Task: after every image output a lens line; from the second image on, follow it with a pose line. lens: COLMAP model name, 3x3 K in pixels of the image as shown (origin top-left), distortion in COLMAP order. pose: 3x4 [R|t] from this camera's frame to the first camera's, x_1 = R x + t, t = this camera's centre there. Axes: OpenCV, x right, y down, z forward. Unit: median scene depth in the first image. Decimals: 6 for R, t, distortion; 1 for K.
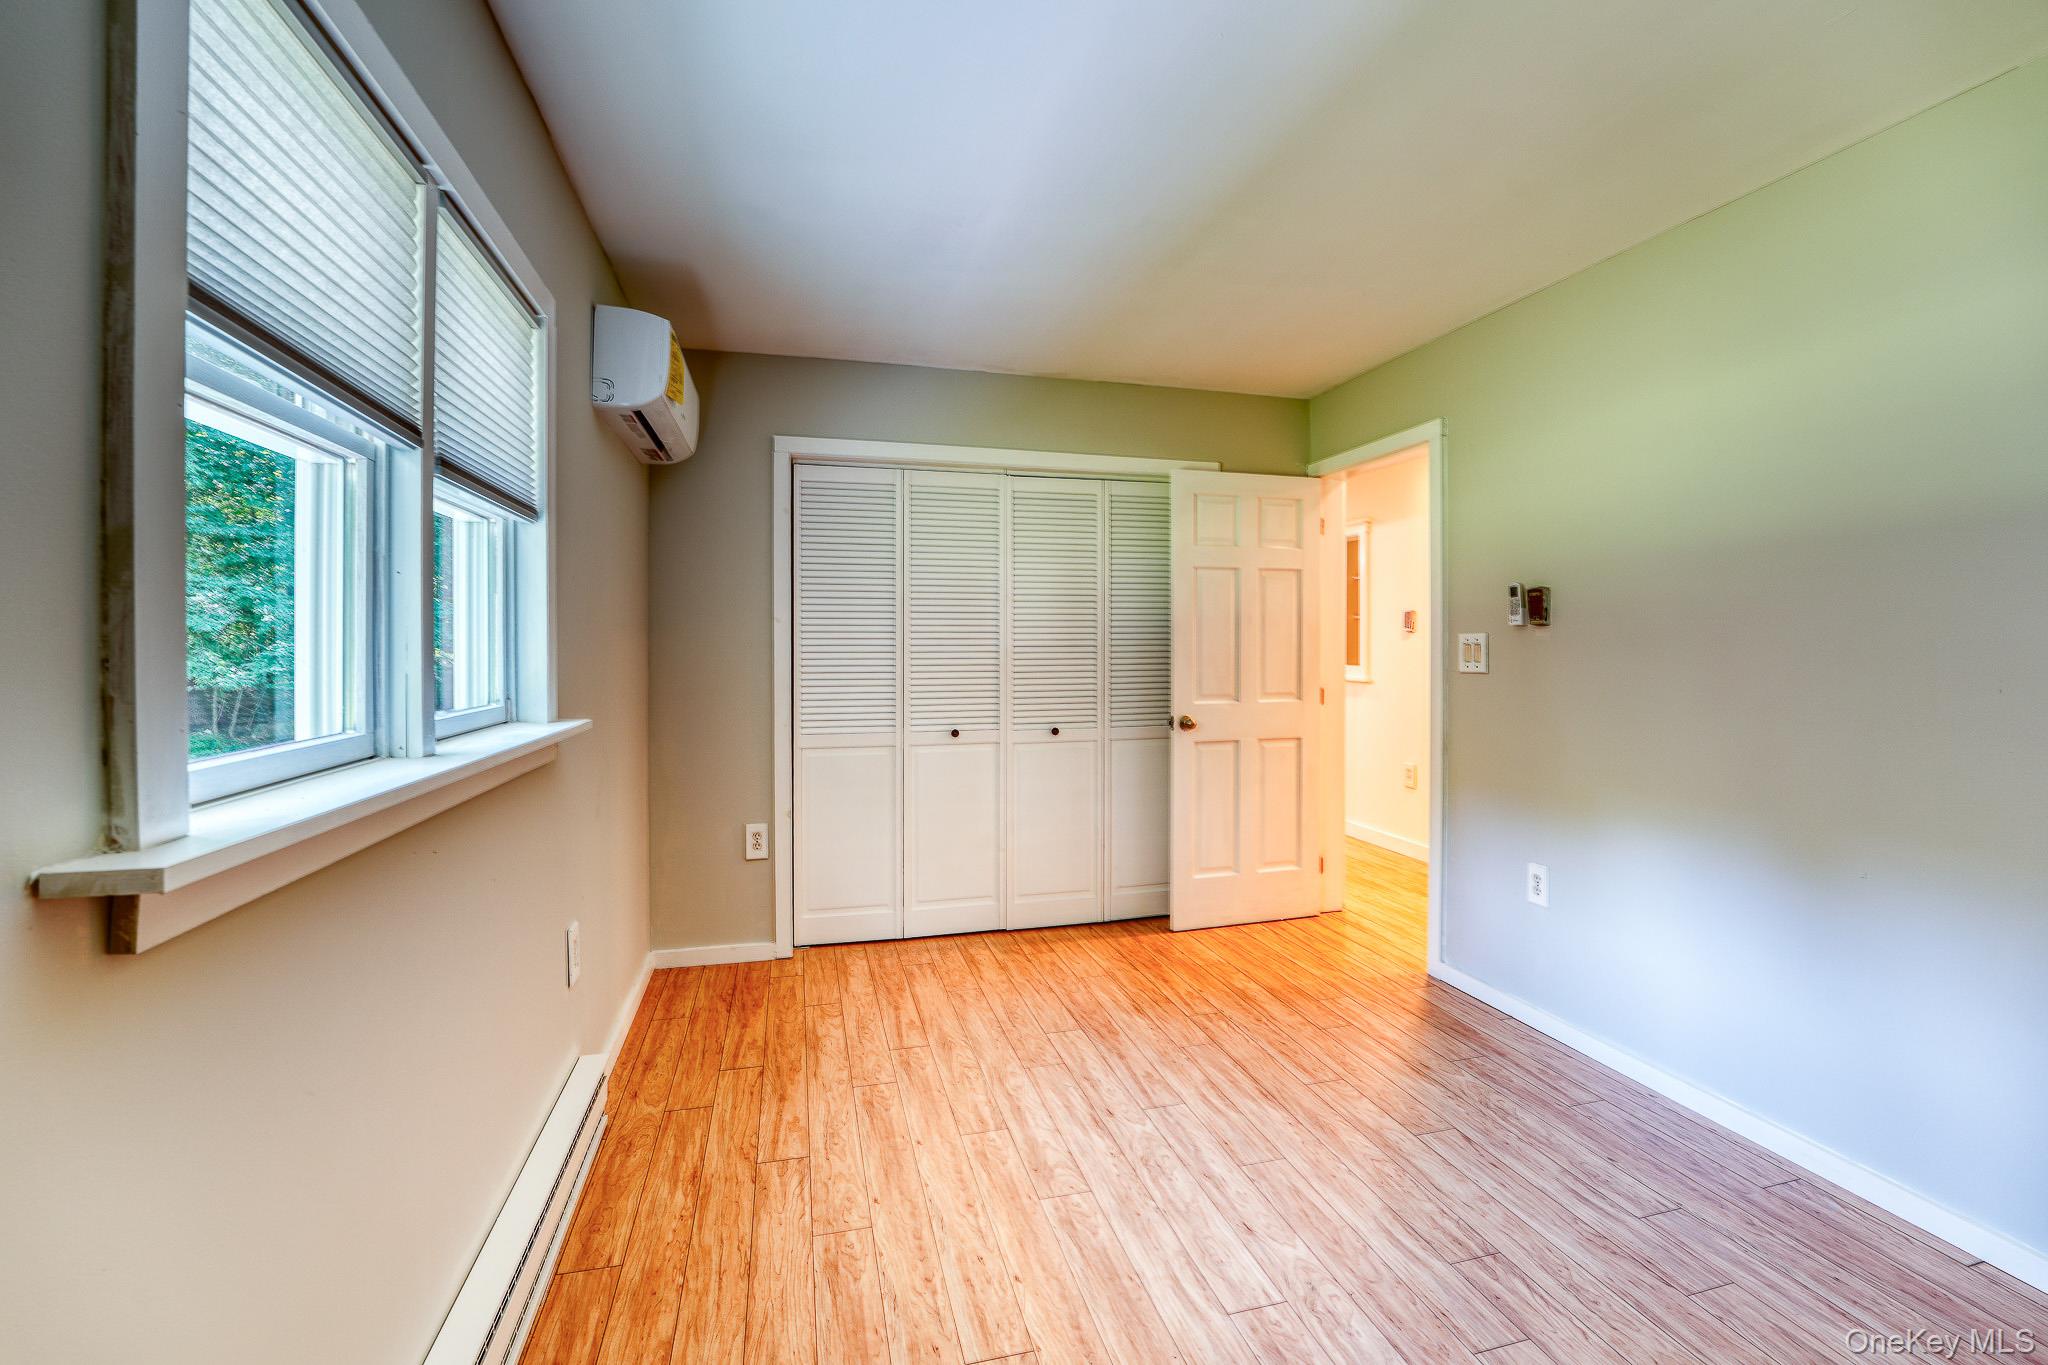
lens RADIAL K [[852.8, 0, 1022.9], [0, 852.8, 643.5], [0, 0, 1]] dist [-0.022372, -0.000293]
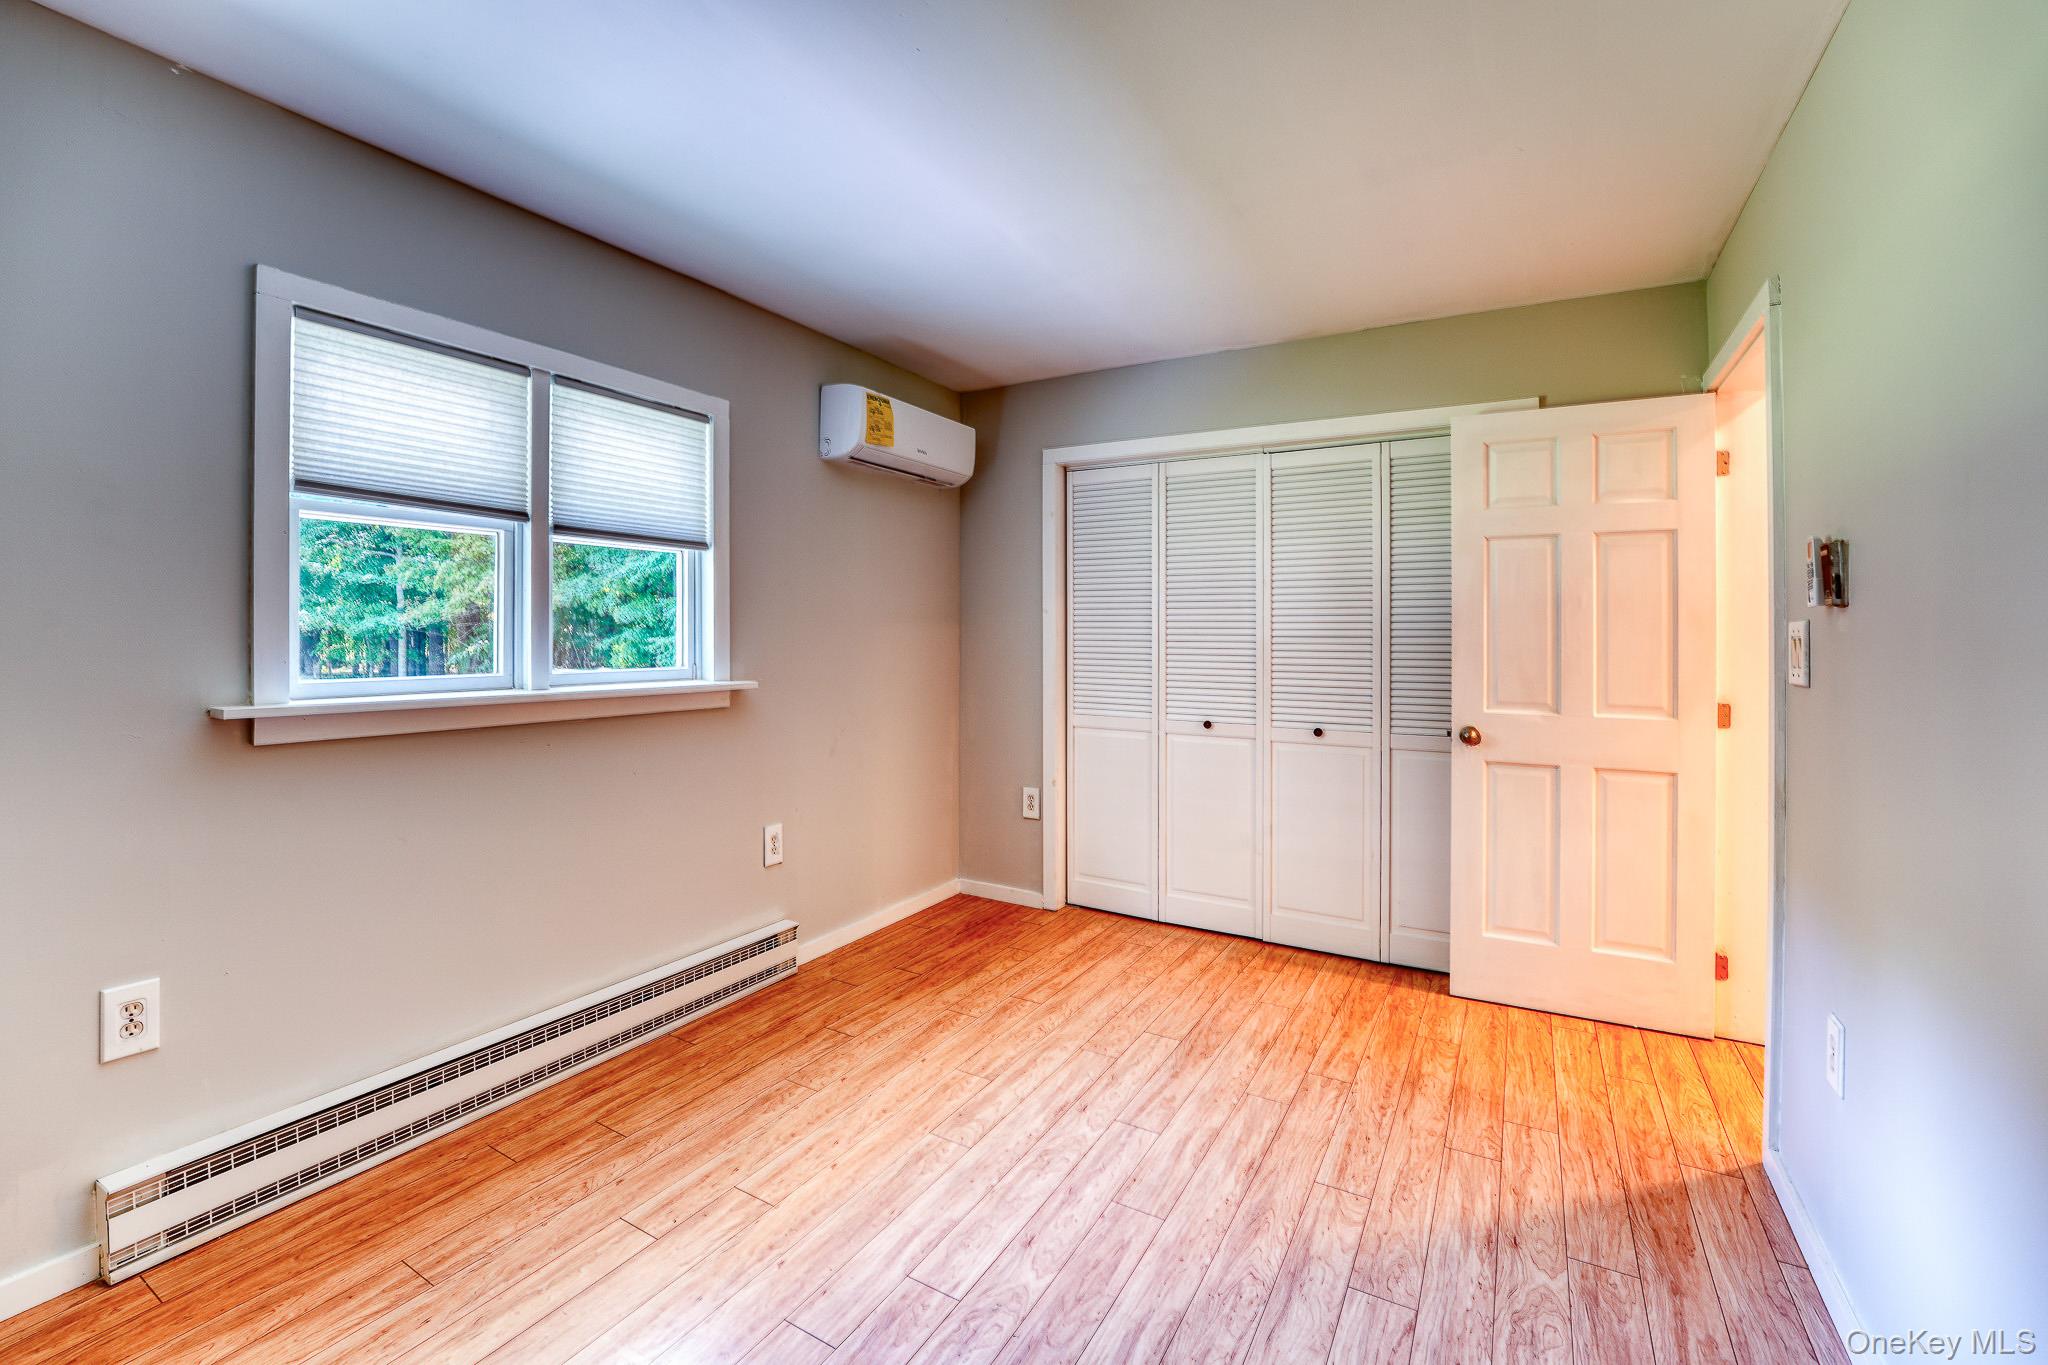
lens RADIAL K [[862.3, 0, 1025.0], [0, 862.3, 628.3], [0, 0, 1]] dist [-0.021413, 0.000033]
pose [[0.712222, 0.003253, -0.701947, 0.506439], [-0.007416, 0.999968, -0.002891, -0.000989], [0.701916, 0.007265, 0.712223, 0.160586]]
